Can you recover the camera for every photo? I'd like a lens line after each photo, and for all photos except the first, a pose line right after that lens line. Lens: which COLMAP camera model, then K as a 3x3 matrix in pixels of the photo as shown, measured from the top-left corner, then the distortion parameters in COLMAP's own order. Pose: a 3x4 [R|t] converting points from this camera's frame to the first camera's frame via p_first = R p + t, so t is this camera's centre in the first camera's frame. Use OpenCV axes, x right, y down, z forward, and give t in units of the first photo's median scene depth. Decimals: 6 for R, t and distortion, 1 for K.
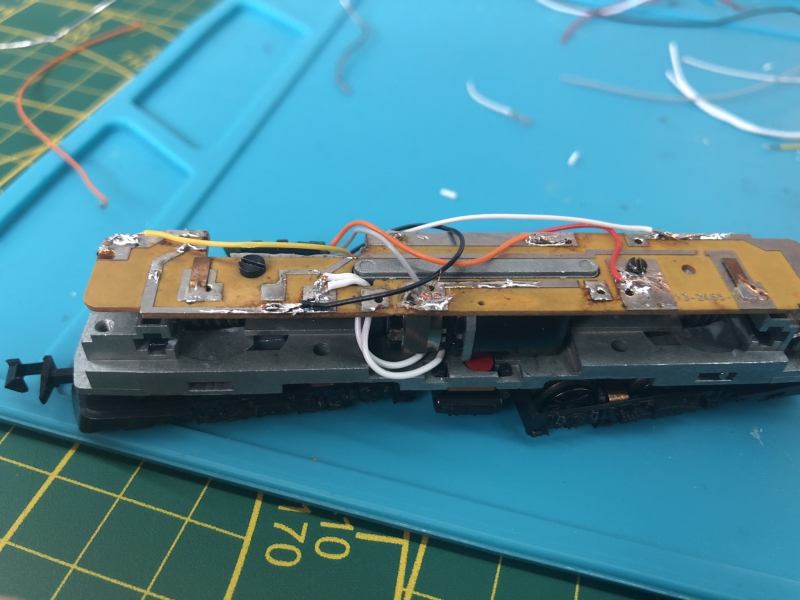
lens RADIAL K [[652.7, 0, 400.0], [0, 652.7, 300.0], [0, 0, 1]] dist [-0.033903, -0.006524]
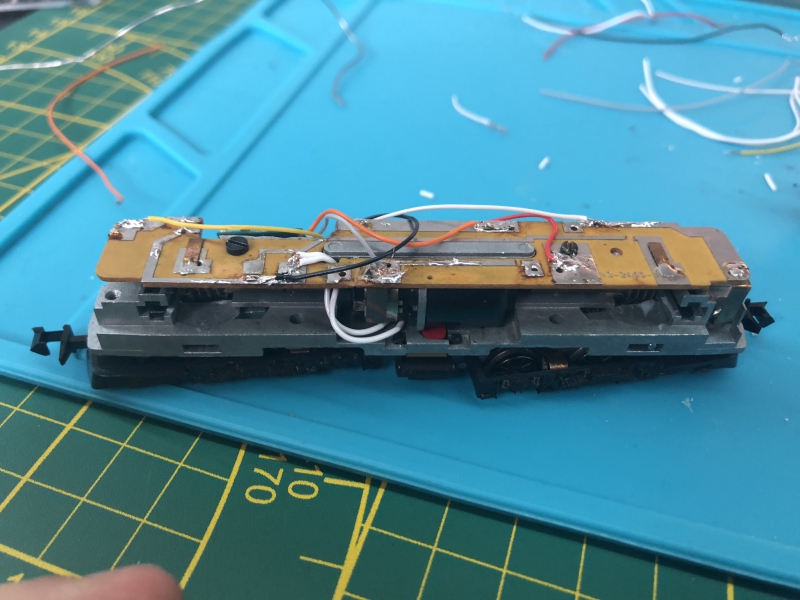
lens RADIAL K [[652.7, 0, 400.0], [0, 652.7, 300.0], [0, 0, 1]] dist [-0.033903, -0.006524]
pose [[0.999251, 0.006168, -0.038194, 0.107153], [-0.007232, 0.999588, -0.027794, 0.071823], [0.038007, 0.028050, 0.998884, -0.157296]]
